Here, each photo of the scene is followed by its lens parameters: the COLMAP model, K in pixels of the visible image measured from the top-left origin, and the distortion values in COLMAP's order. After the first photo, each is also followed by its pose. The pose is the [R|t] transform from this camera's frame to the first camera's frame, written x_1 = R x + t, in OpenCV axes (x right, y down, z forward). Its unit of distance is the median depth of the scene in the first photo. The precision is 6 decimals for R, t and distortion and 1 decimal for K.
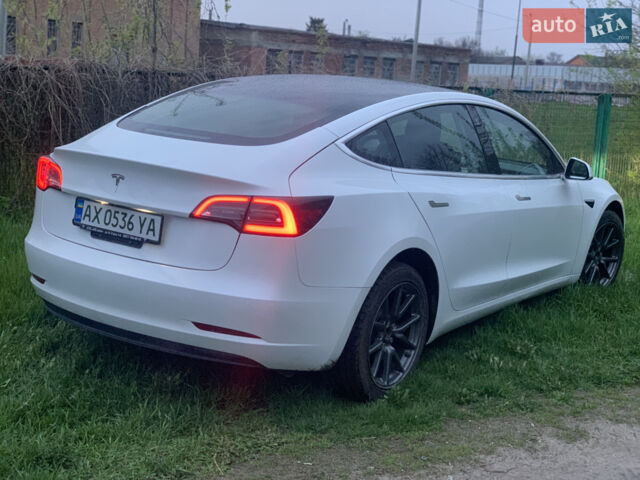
lens RADIAL K [[957.2, 0, 320.0], [0, 957.2, 240.0], [0, 0, 1]] dist [0.028774, 0.038221]
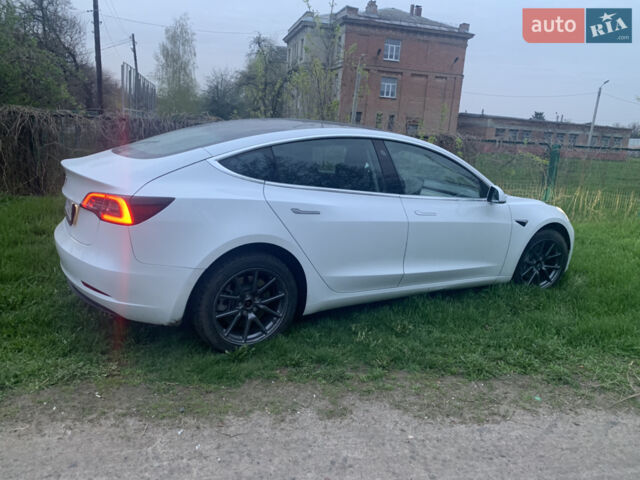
lens RADIAL K [[492.6, 0, 325.1], [0, 492.6, 243.6], [0, 0, 1]] dist [0.010652, -0.001247]
pose [[0.917052, 0.091580, -0.388110, 0.448368], [-0.080326, 0.995745, 0.045161, -0.028537], [0.390594, -0.010240, 0.920506, 0.422070]]
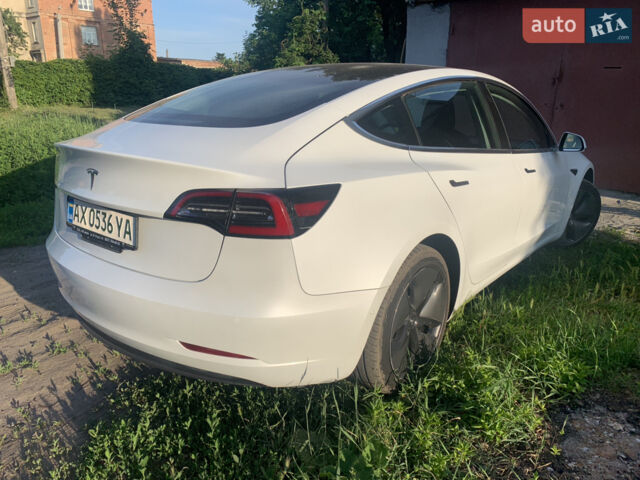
lens RADIAL K [[492.6, 0, 325.1], [0, 492.6, 243.6], [0, 0, 1]] dist [0.010652, -0.001247]
pose [[0.995719, -0.037402, -0.084531, 0.033302], [0.045414, 0.994447, 0.094938, -0.032261], [0.080510, -0.098370, 0.991888, 0.537194]]
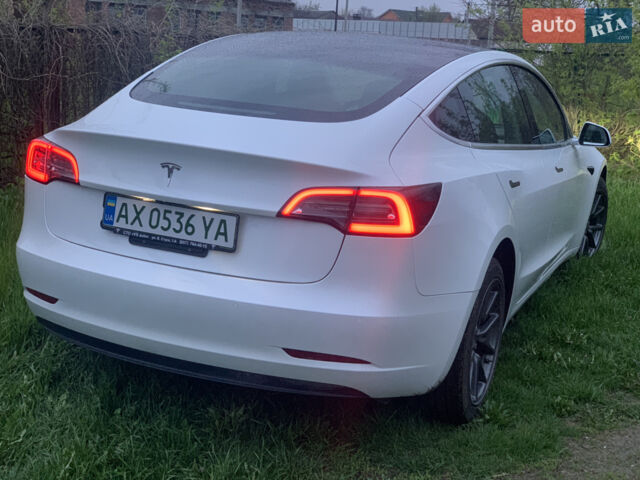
lens RADIAL K [[957.2, 0, 320.0], [0, 957.2, 240.0], [0, 0, 1]] dist [0.028774, 0.038221]
pose [[0.981724, -0.043196, 0.185343, -0.226050], [0.034691, 0.998201, 0.048893, -0.038055], [-0.187121, -0.041570, 0.981457, 0.203416]]
